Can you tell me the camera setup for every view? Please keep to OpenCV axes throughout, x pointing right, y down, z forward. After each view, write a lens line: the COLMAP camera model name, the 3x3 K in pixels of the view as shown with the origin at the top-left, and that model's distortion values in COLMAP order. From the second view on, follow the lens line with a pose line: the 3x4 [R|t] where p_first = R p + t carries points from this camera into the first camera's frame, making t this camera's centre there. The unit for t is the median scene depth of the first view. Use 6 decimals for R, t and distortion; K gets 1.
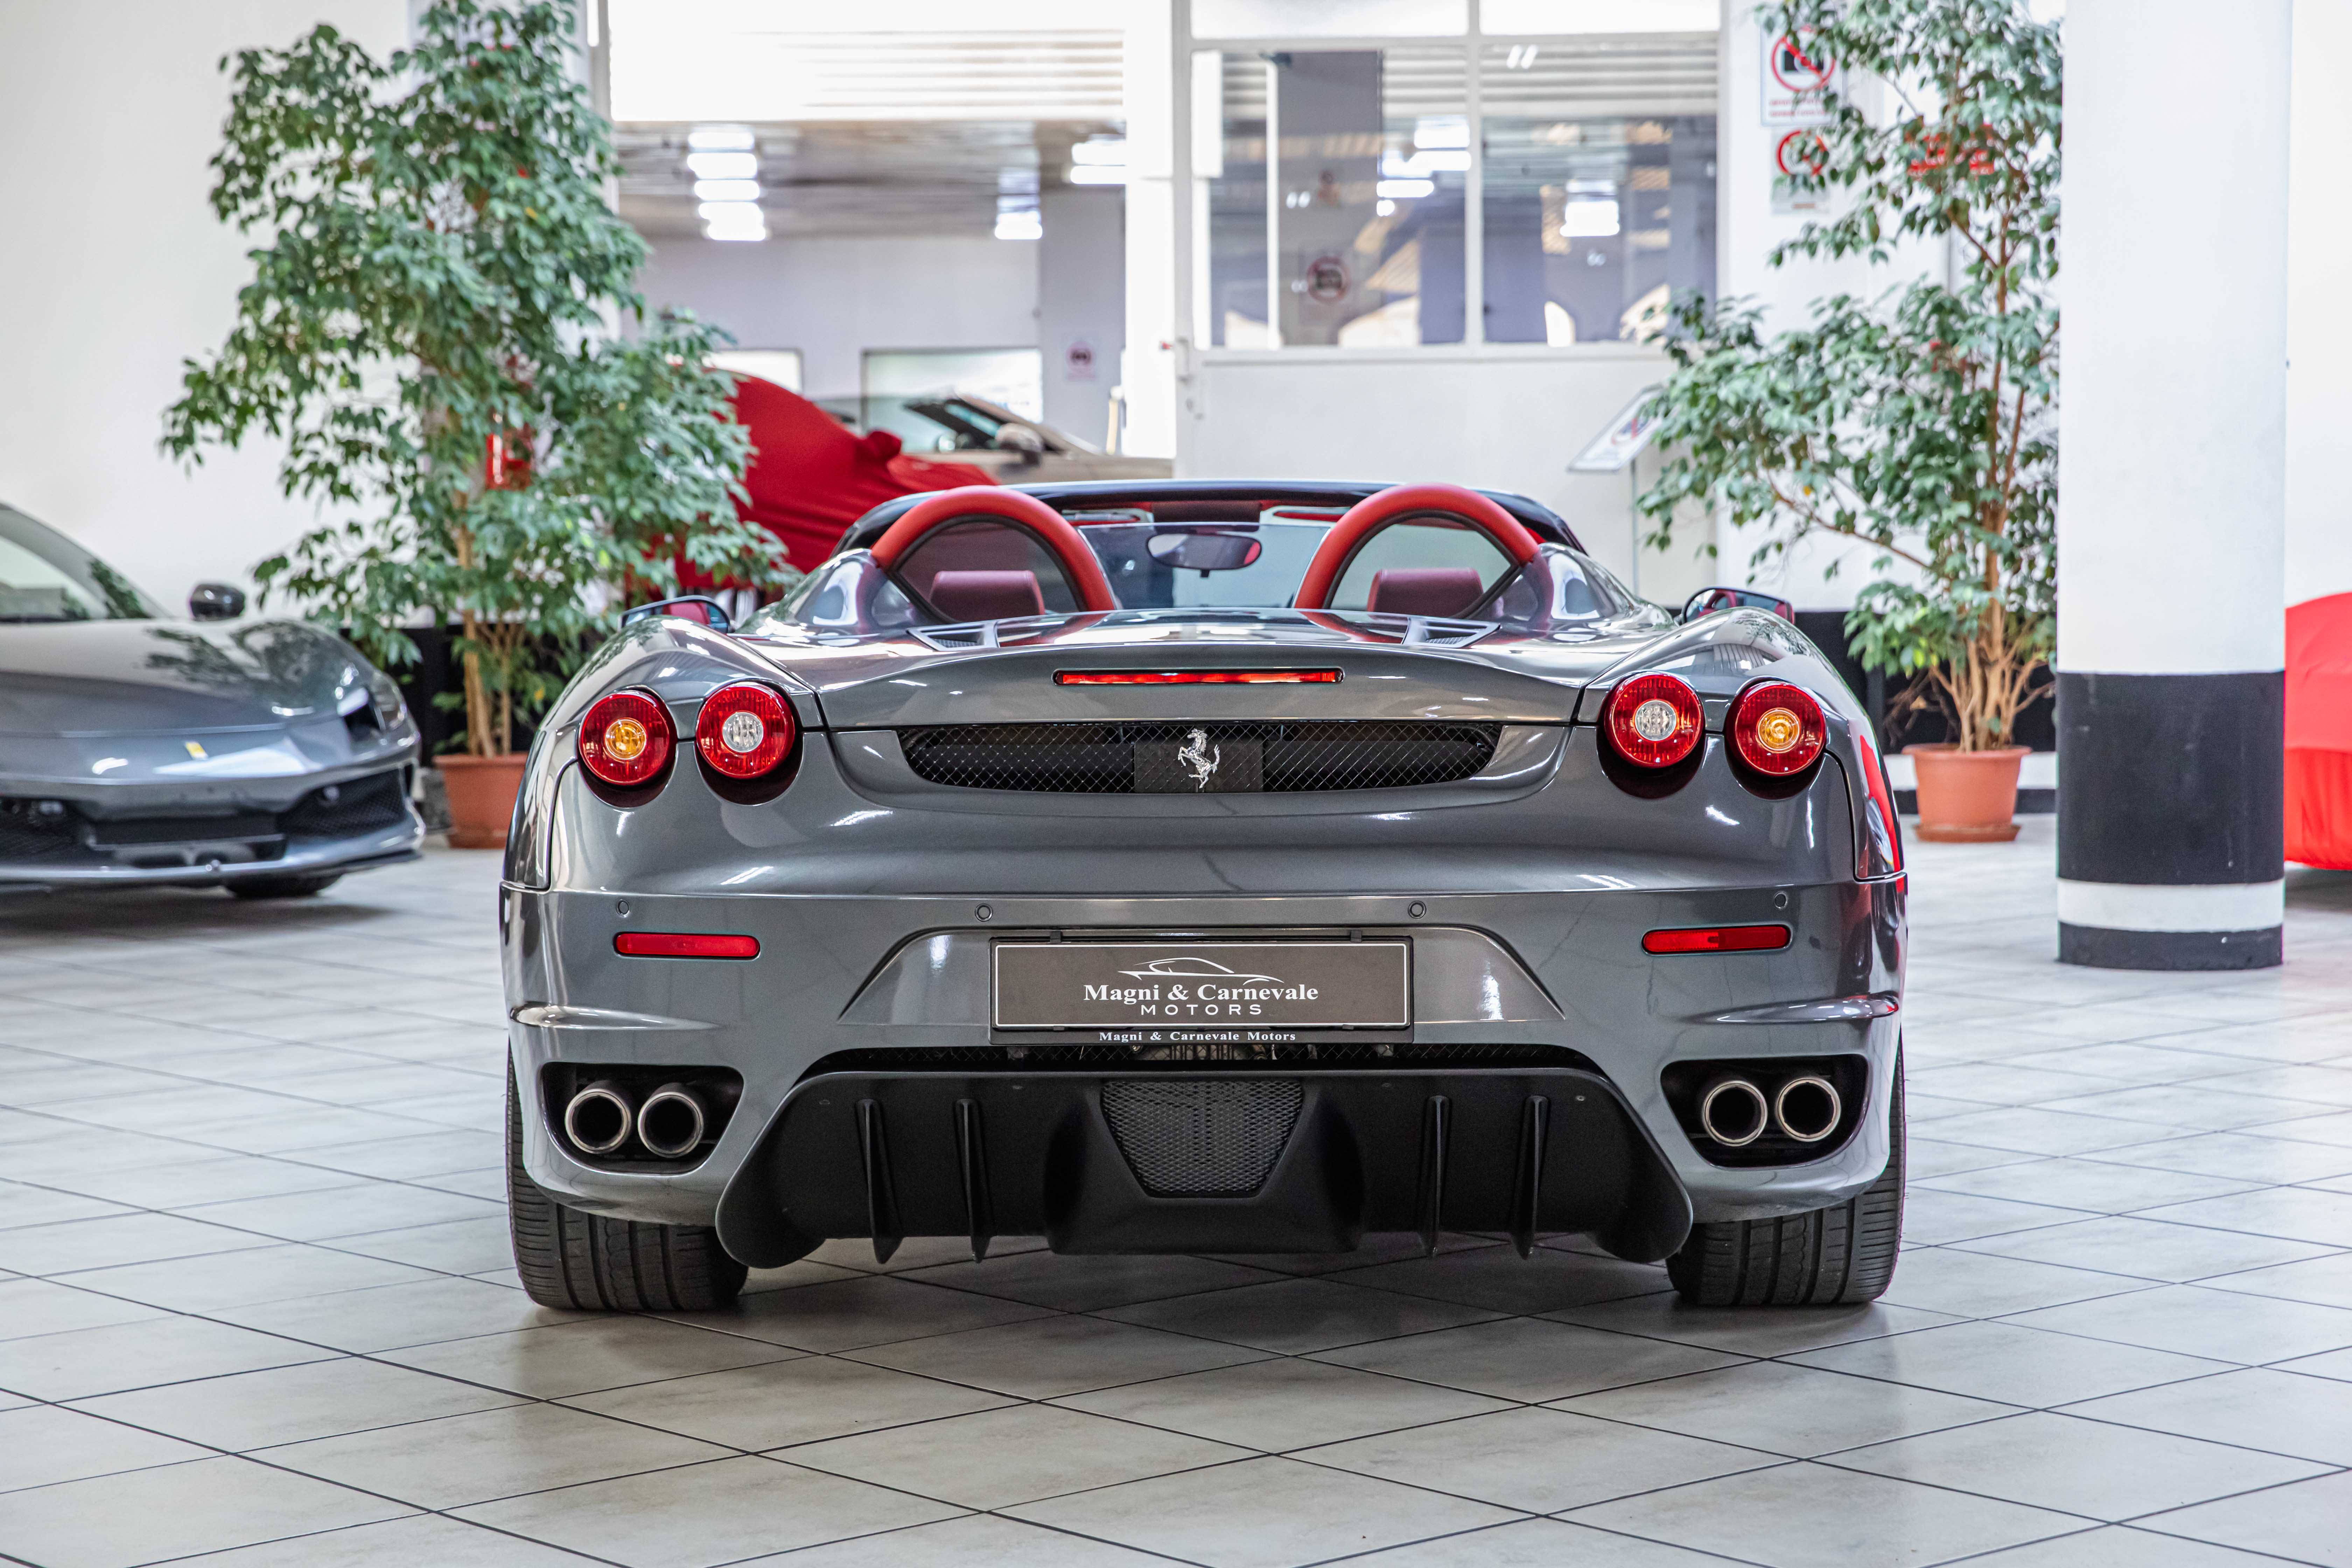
lens RADIAL K [[4562.7, 0, 1176.0], [0, 4562.7, 784.0], [0, 0, 1]] dist [0.236764, 0.065965]
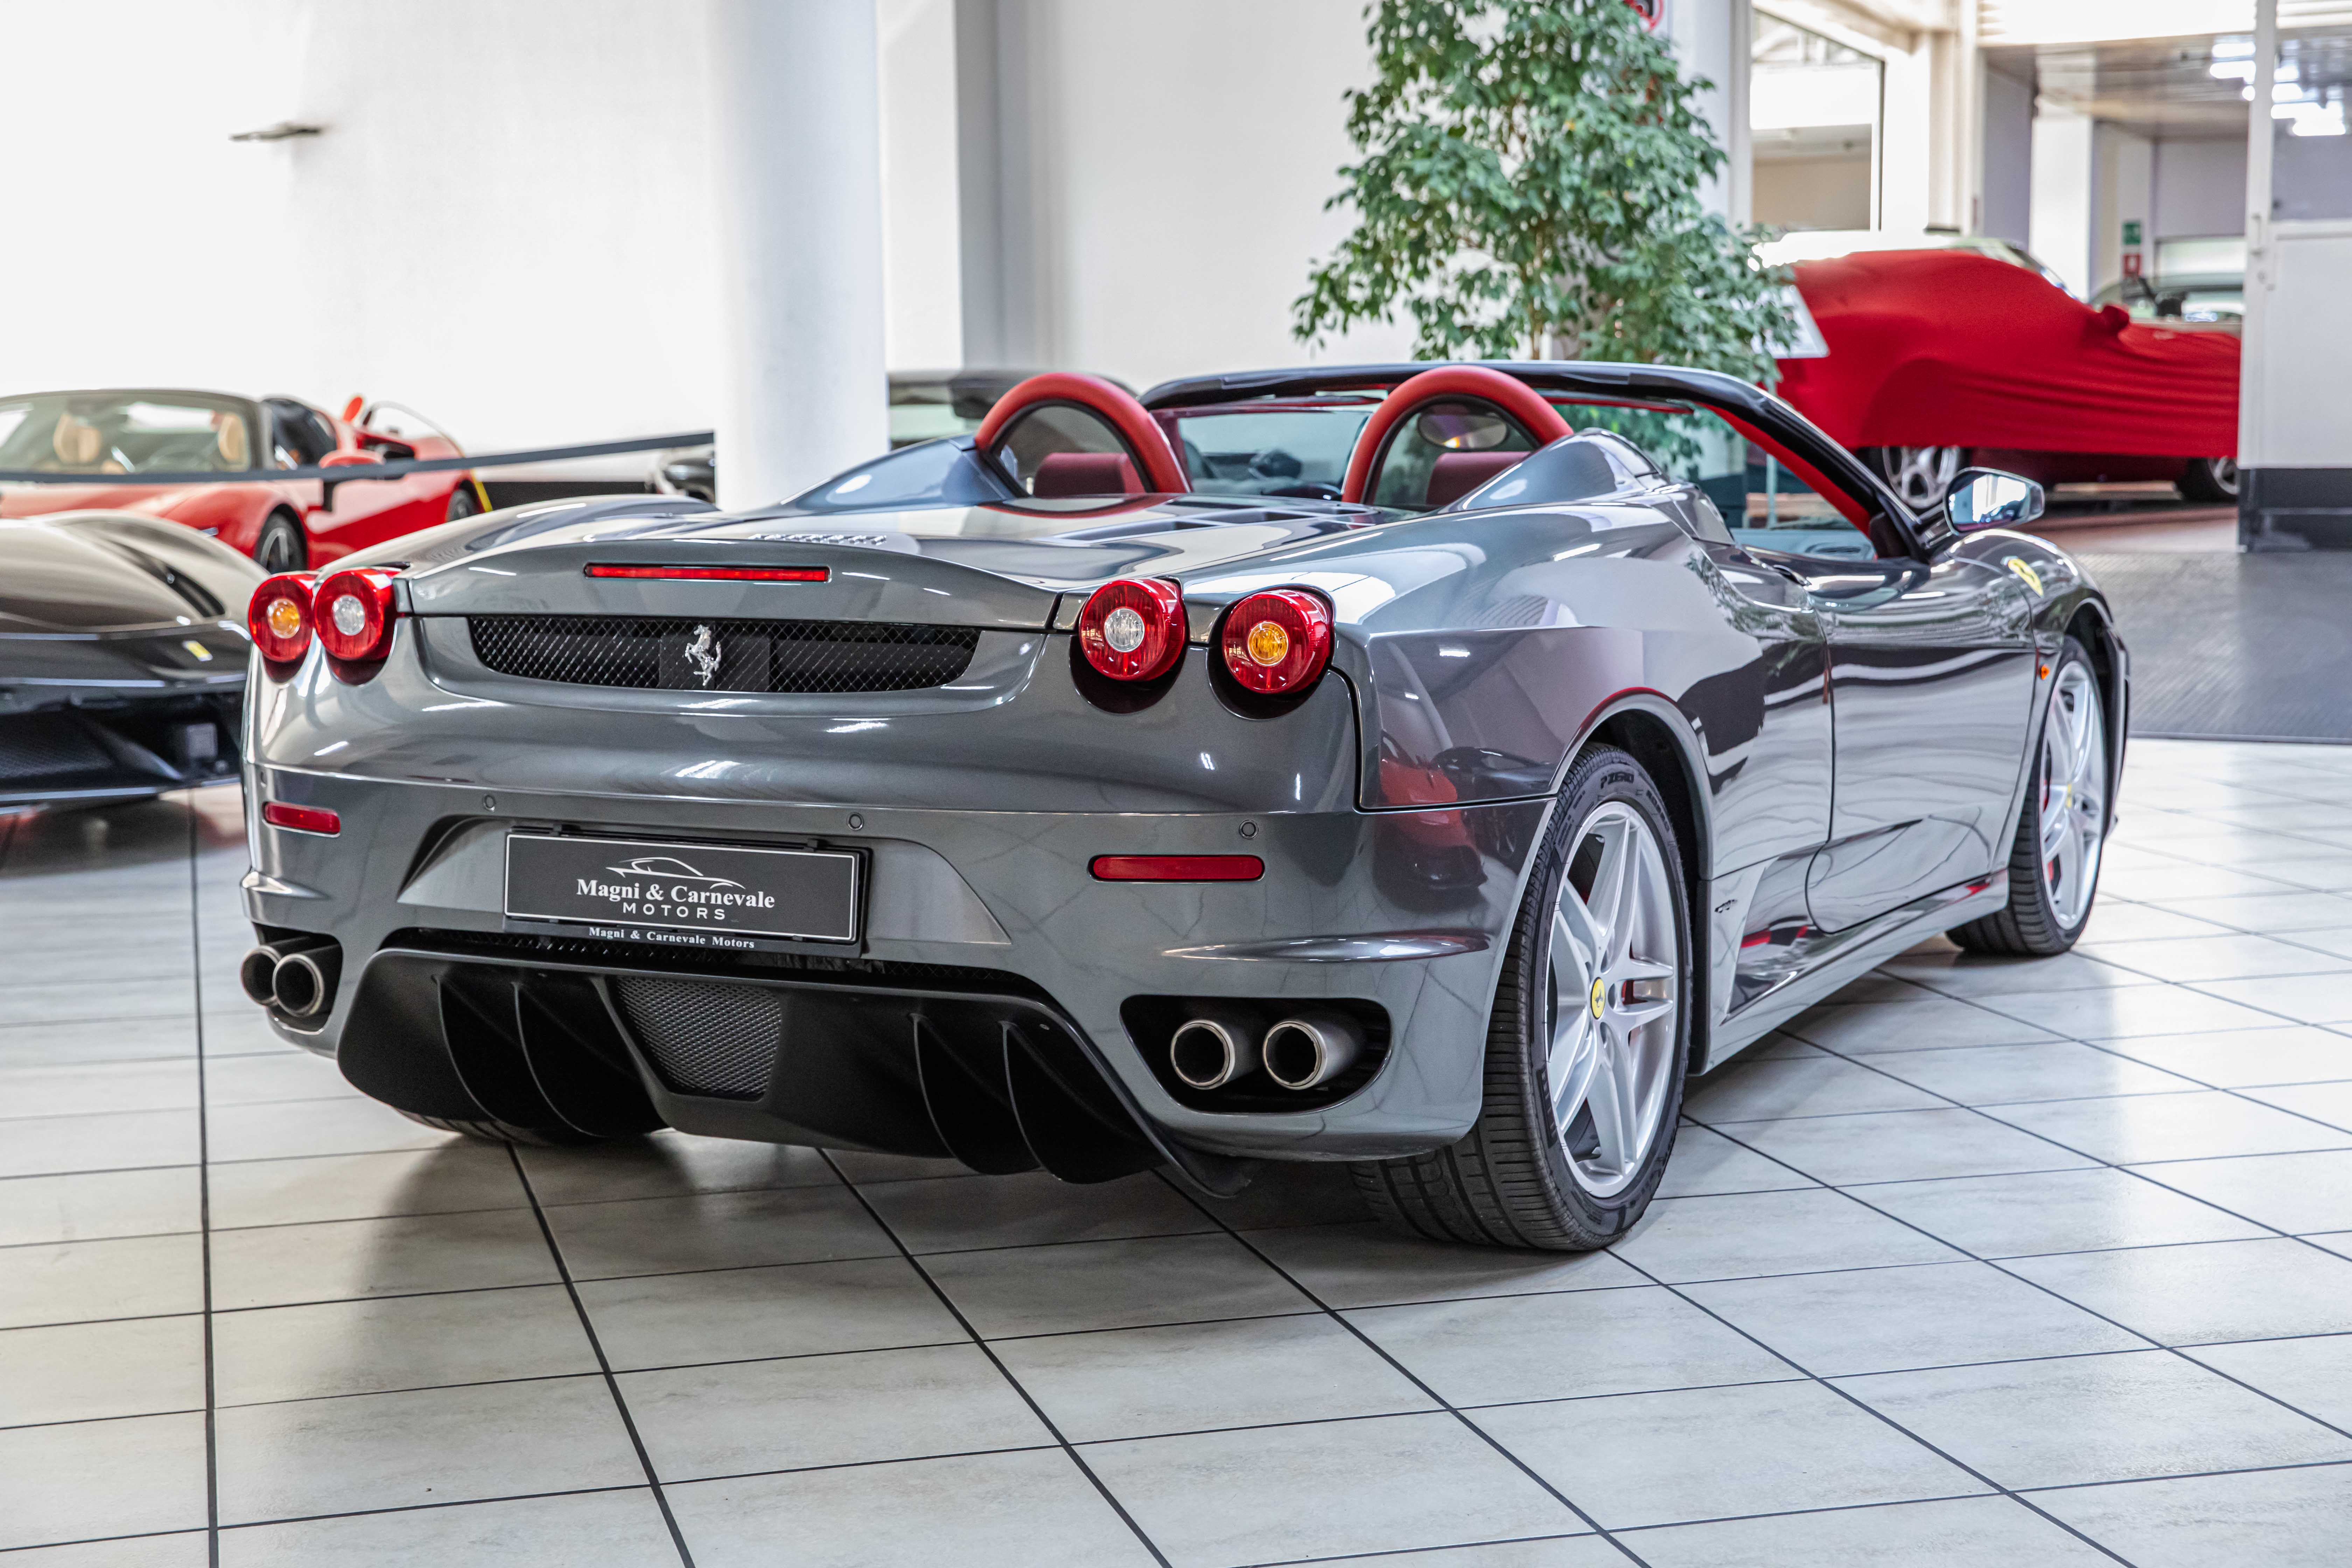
lens RADIAL K [[3552.2, 0, 1176.0], [0, 3552.2, 784.0], [0, 0, 1]] dist [0.072091, 0.056413]
pose [[0.894528, 0.046797, -0.444556, 0.436189], [-0.022152, 0.997924, 0.060474, -0.026400], [0.446463, -0.044248, 0.893708, 0.357637]]
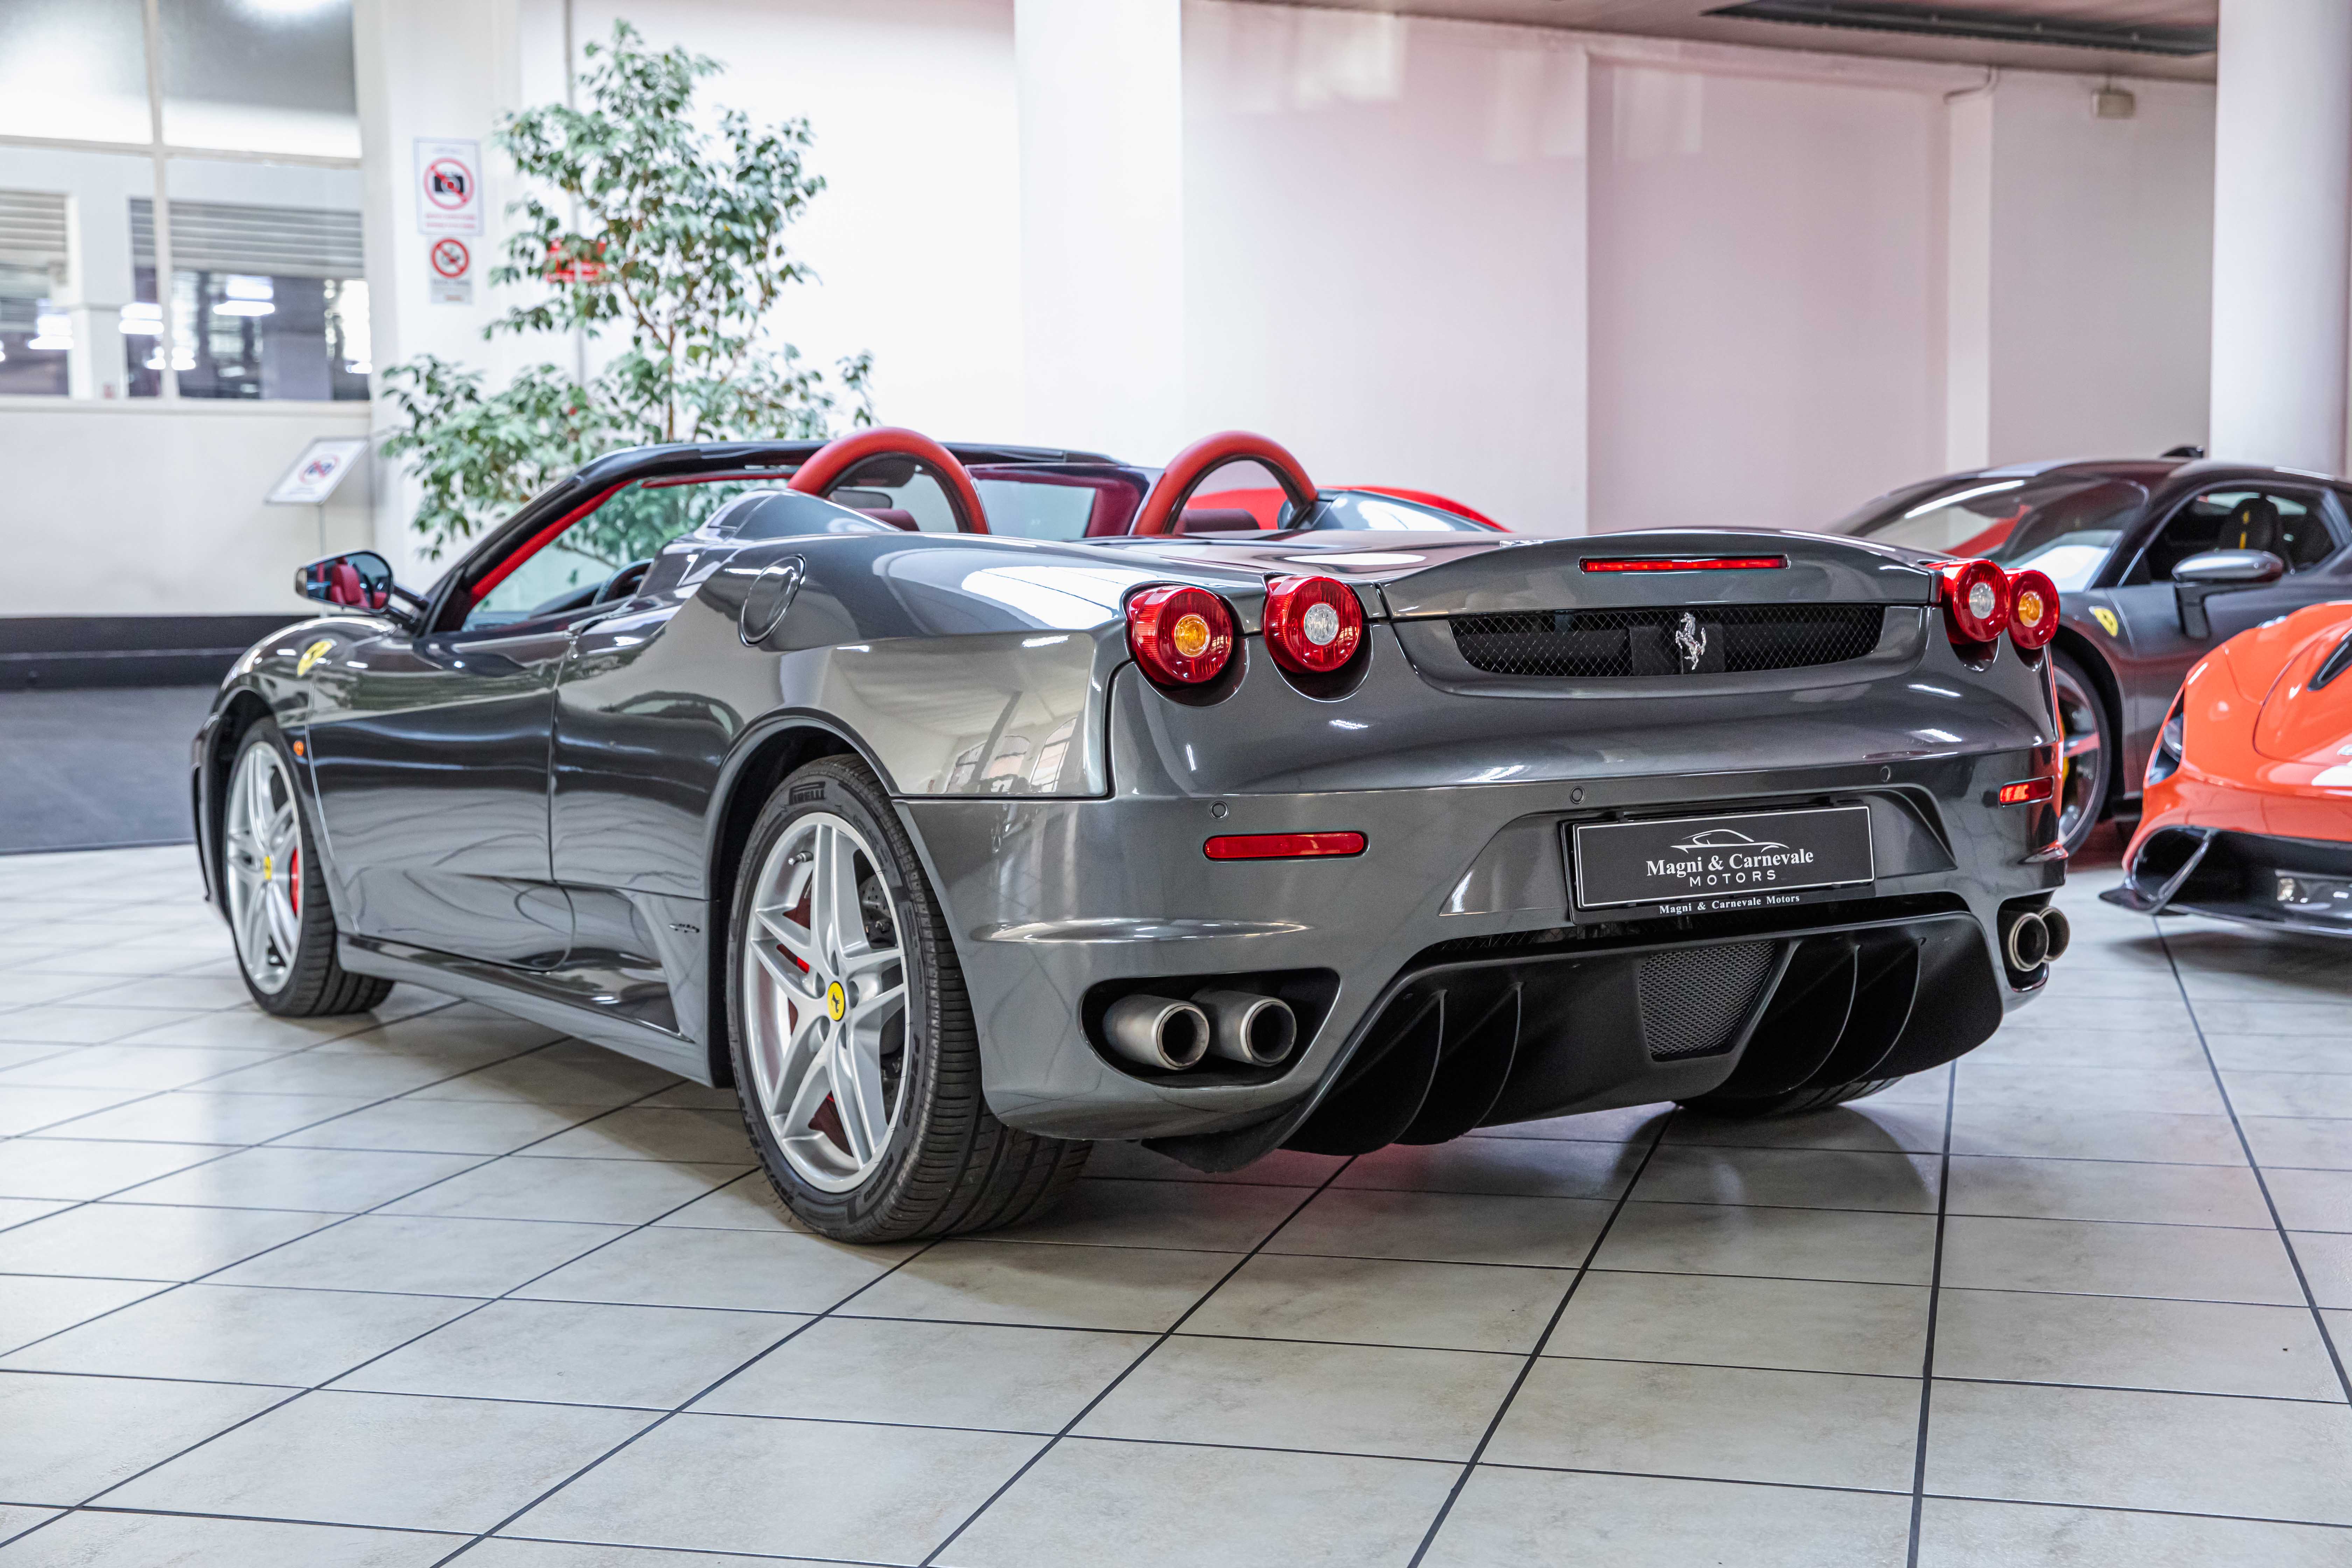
lens RADIAL K [[3072.0, 0, 1176.0], [0, 3072.0, 784.0], [0, 0, 1]] dist [0.068896, 0.000707]
pose [[0.835640, -0.044250, 0.547492, -0.480555], [0.041795, 0.998982, 0.016949, 0.010317], [-0.547685, 0.008719, 0.836639, 0.470895]]
